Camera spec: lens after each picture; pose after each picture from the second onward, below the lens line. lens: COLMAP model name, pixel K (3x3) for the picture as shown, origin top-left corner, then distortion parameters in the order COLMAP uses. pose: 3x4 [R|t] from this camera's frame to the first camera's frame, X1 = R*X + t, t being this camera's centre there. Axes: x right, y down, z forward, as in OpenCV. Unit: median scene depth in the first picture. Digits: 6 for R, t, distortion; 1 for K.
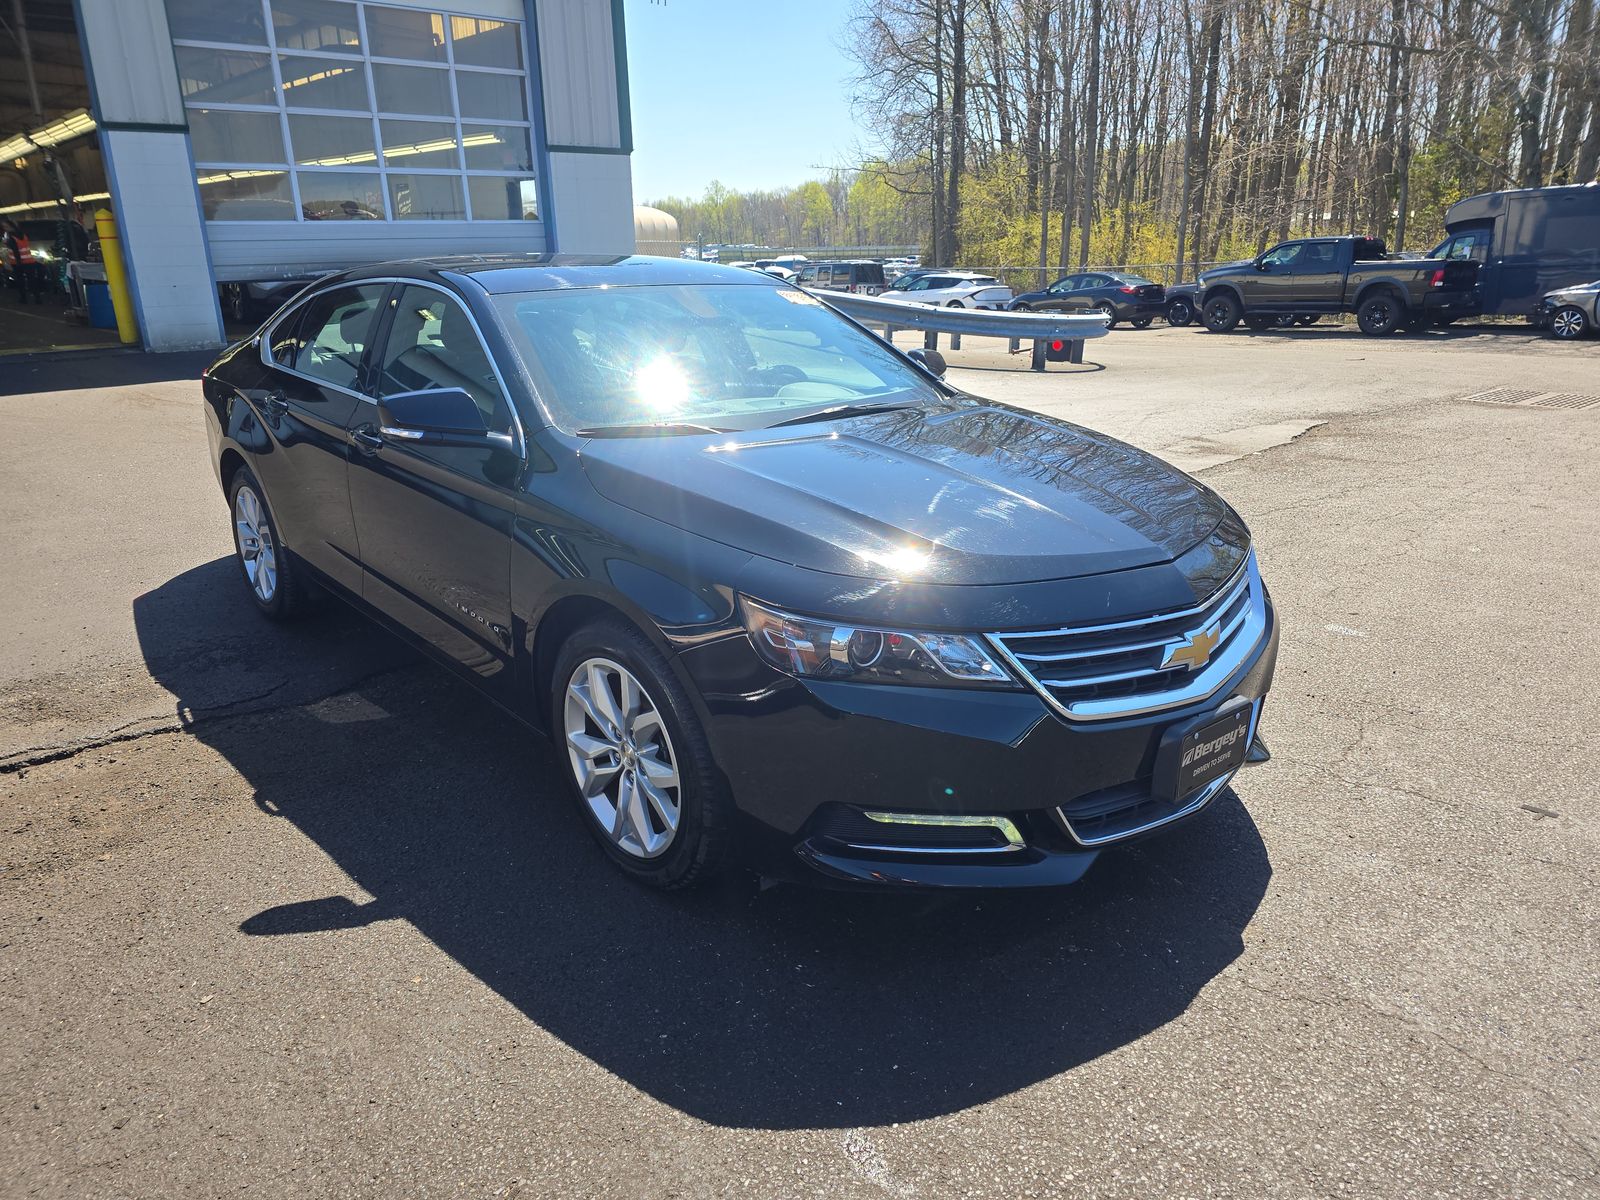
lens RADIAL K [[1091.3, 0, 817.0], [0, 1091.3, 601.7], [0, 0, 1]] dist [0.044832, -0.048204]
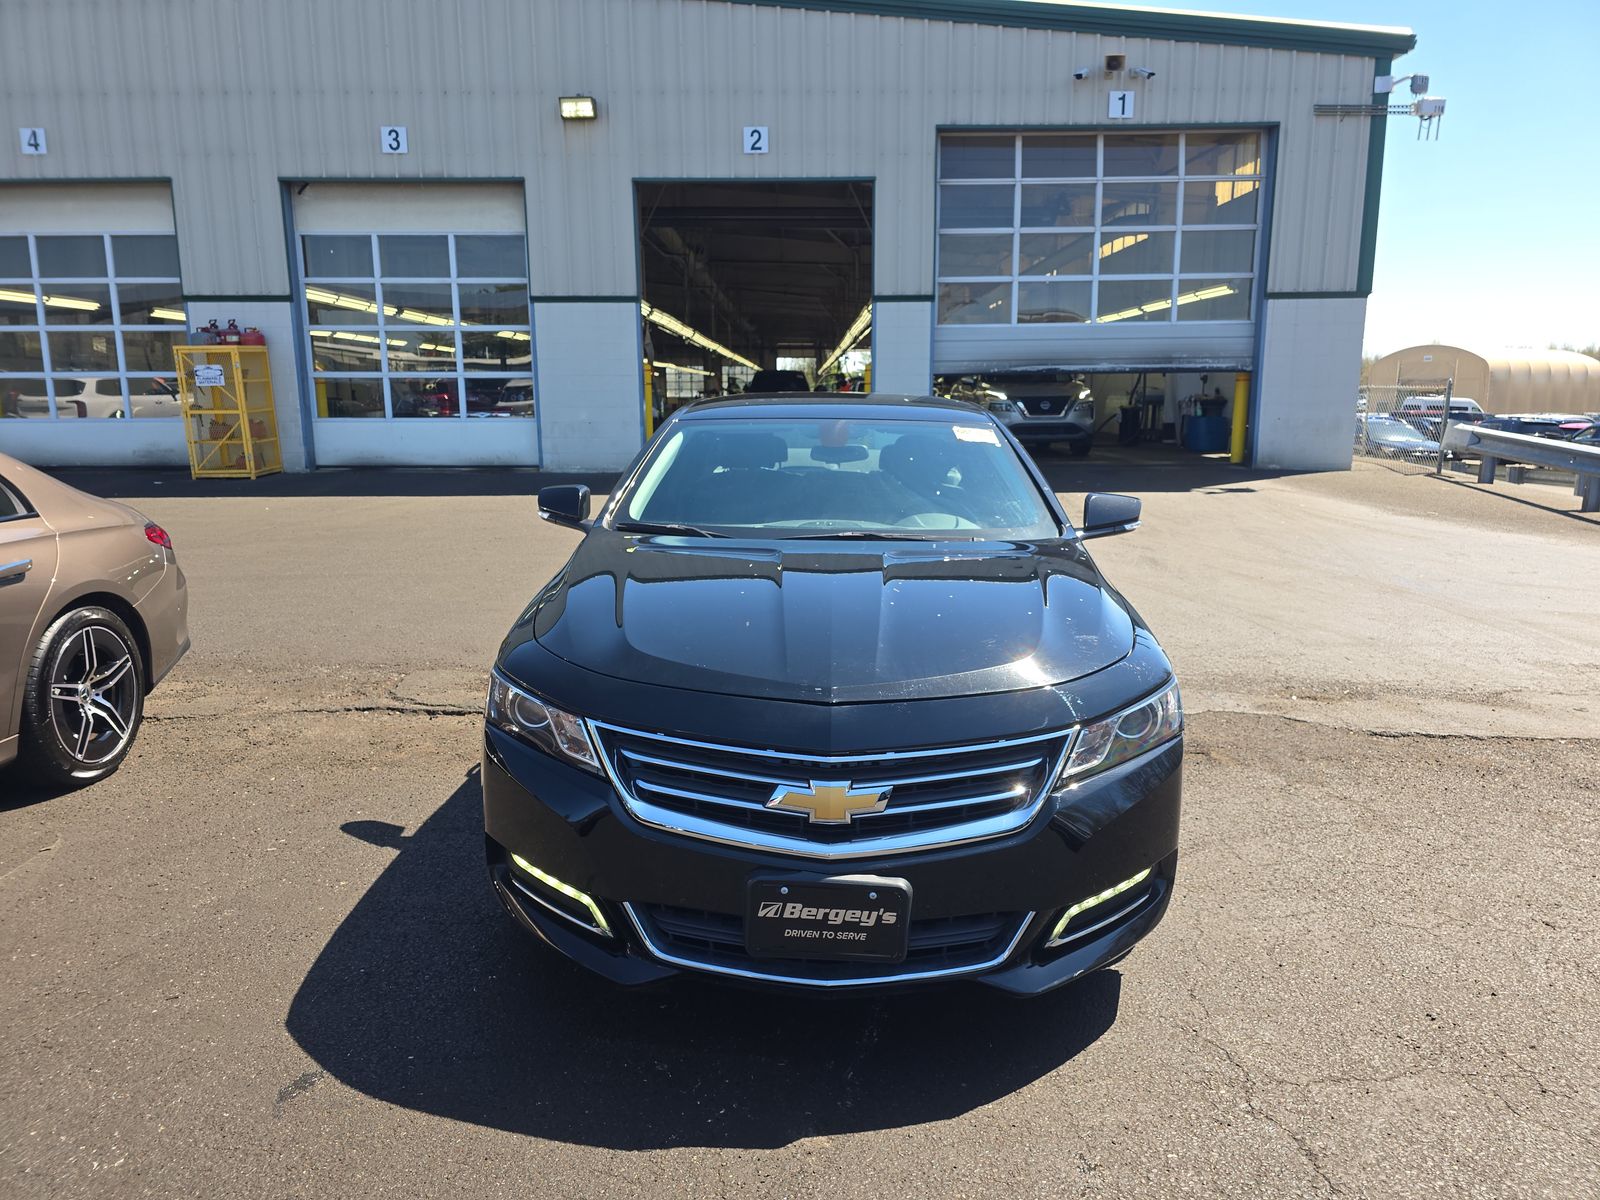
lens RADIAL K [[1091.3, 0, 817.0], [0, 1091.3, 601.7], [0, 0, 1]] dist [0.044832, -0.048204]
pose [[0.723647, 0.139048, -0.676018, 0.650526], [-0.222240, 0.974270, -0.037503, -0.059314], [0.653409, 0.177377, 0.735930, 0.197825]]
